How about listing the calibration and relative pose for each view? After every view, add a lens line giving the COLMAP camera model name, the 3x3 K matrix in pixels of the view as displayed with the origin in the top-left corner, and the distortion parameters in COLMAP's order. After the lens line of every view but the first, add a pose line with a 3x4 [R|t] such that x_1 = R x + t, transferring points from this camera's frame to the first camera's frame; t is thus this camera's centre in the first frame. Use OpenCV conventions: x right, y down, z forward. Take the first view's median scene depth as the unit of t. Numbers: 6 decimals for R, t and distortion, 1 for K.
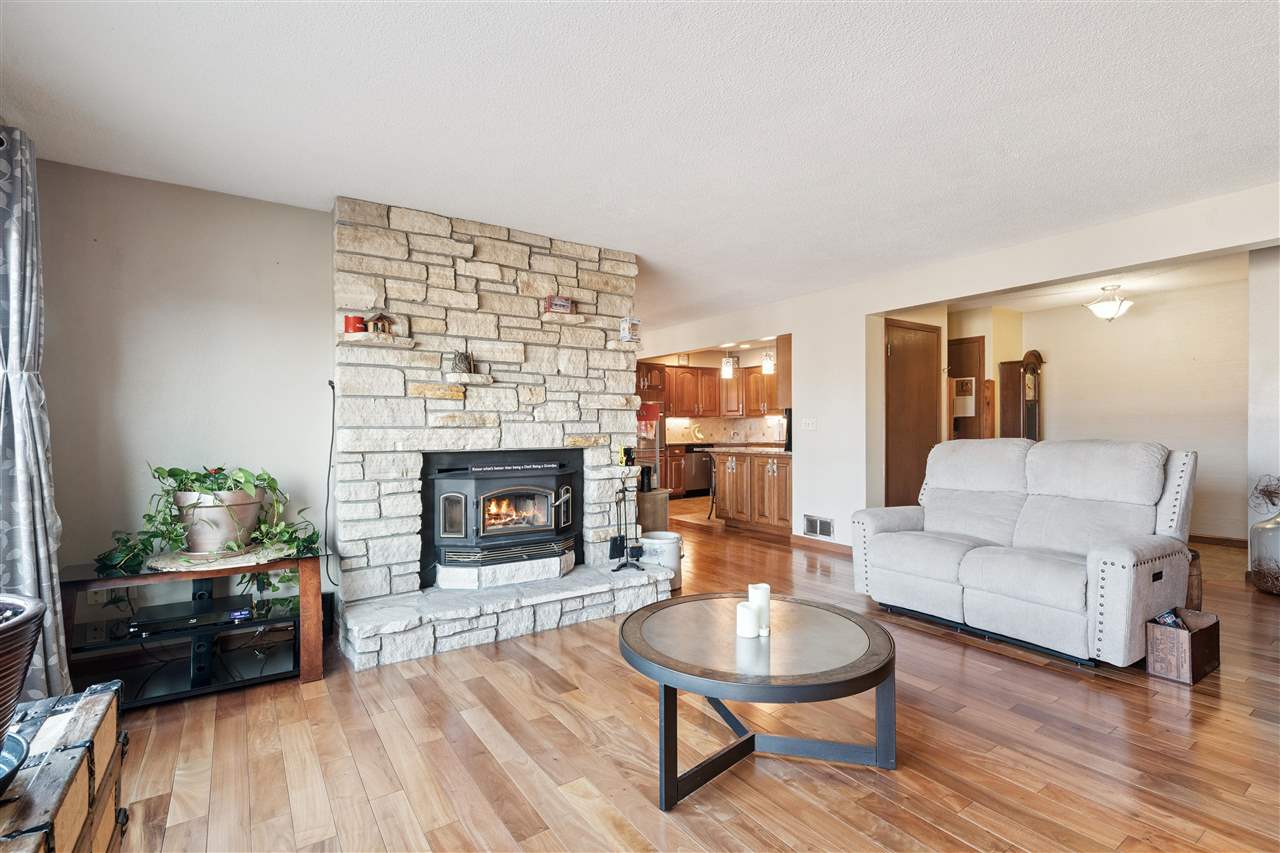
lens RADIAL K [[593.4, 0, 638.8], [0, 593.4, 427.1], [0, 0, 1]] dist [-0.001251, -0.000188]
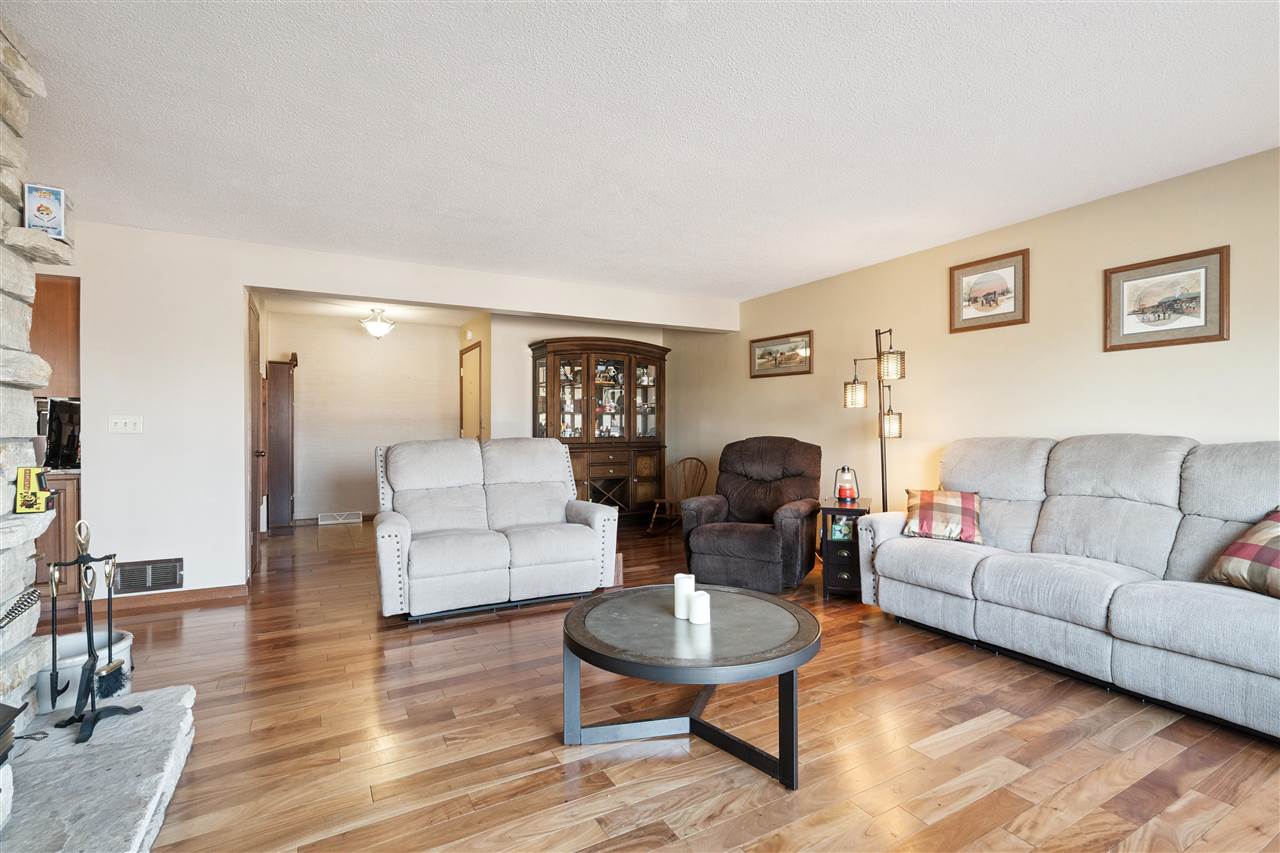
lens RADIAL K [[593.4, 0, 642.6], [0, 593.4, 424.4], [0, 0, 1]] dist [-0.001251, -0.000188]
pose [[0.077614, 0.010767, 0.996925, -0.389320], [0.002217, 0.999937, -0.010972, 0.004648], [-0.996981, 0.003062, 0.077586, 0.452095]]
